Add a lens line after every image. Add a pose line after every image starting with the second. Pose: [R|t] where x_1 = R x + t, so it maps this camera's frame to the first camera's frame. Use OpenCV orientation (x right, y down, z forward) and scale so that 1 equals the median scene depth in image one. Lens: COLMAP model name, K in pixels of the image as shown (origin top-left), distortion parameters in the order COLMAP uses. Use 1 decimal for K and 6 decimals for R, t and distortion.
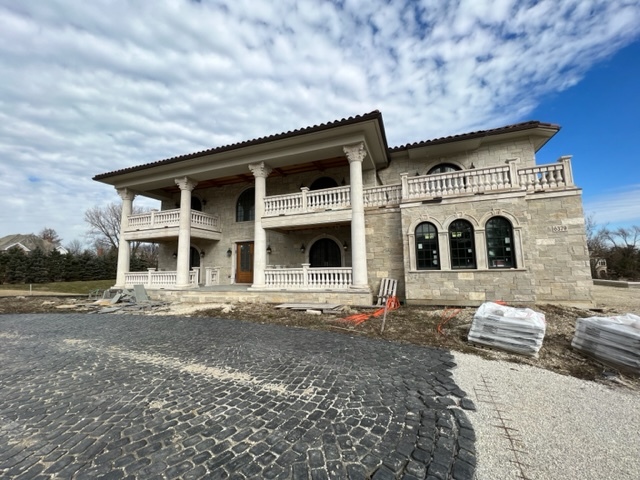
lens RADIAL K [[257.2, 0, 319.7], [0, 257.2, 237.1], [0, 0, 1]] dist [-0.000119, 0.000001]
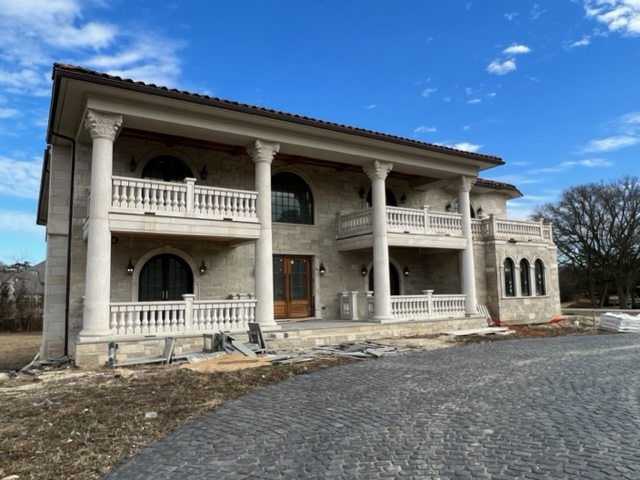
lens RADIAL K [[464.3, 0, 320.0], [0, 464.3, 240.0], [0, 0, 1]] dist [0.001674, 0.000492]
pose [[0.603198, 0.099822, 0.791320, -1.649618], [-0.090064, 0.994316, -0.056776, 0.056112], [-0.792490, -0.037022, 0.608760, 0.319686]]
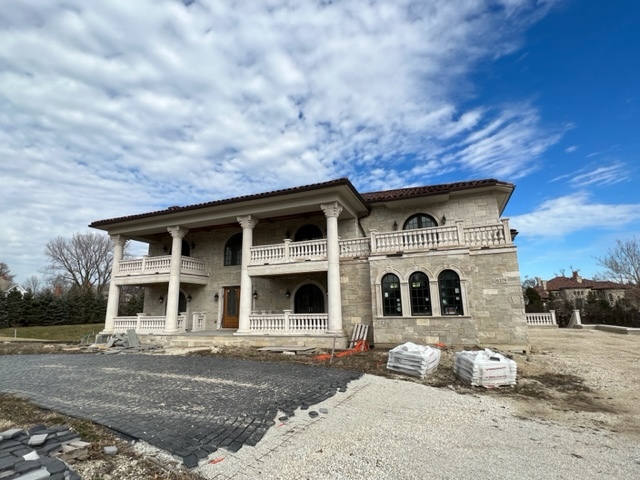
lens RADIAL K [[323.3, 0, 317.0], [0, 323.3, 237.7], [0, 0, 1]] dist [0.000628, -0.000031]
pose [[0.999605, -0.005273, -0.027612, 0.112874], [0.002481, 0.994967, -0.100173, -0.063504], [0.028001, 0.100065, 0.994587, -0.389262]]
